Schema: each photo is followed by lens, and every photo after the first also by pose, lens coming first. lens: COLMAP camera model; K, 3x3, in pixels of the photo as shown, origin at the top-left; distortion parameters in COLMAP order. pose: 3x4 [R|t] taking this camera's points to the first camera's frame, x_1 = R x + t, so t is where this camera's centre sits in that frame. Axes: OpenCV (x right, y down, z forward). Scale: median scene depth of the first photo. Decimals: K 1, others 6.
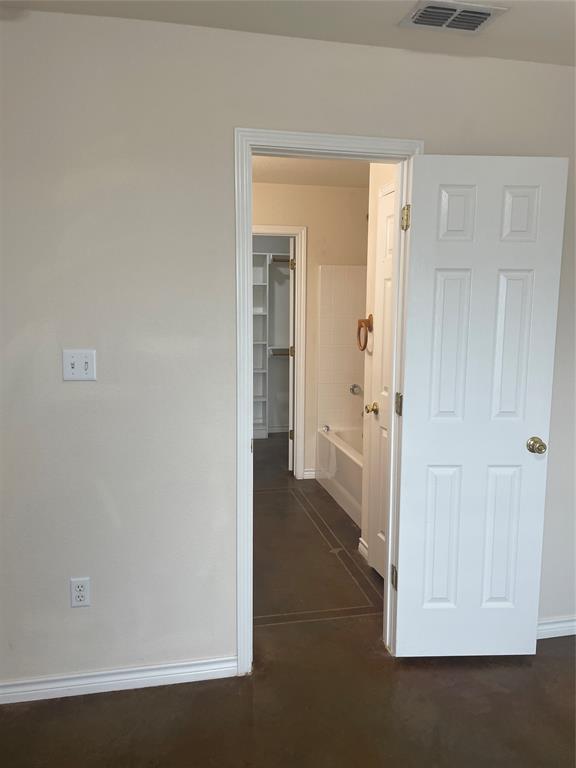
lens RADIAL K [[582.9, 0, 288.0], [0, 582.9, 384.0], [0, 0, 1]] dist [0.095560, -0.128166]
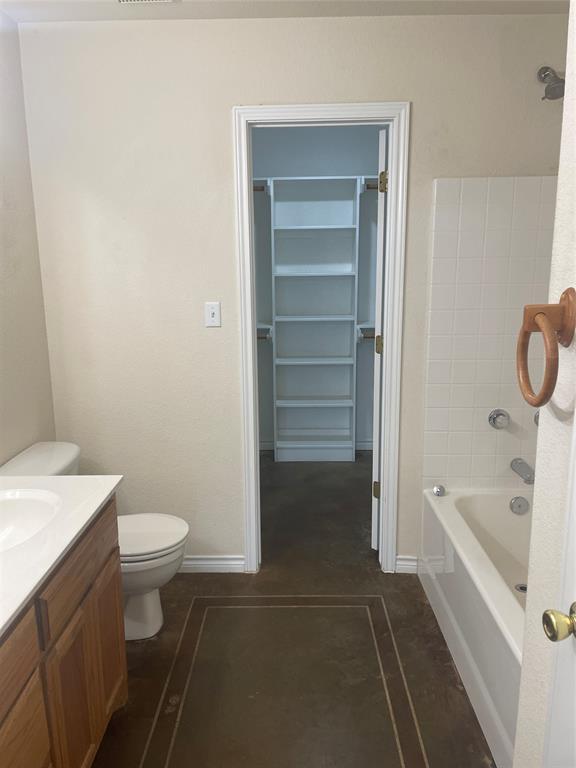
lens RADIAL K [[582.9, 0, 288.0], [0, 582.9, 384.0], [0, 0, 1]] dist [0.095560, -0.128166]
pose [[0.976027, 0.027057, -0.215961, 0.044070], [-0.010255, 0.996858, 0.078544, -0.062563], [0.217408, -0.074446, 0.973238, 0.444870]]
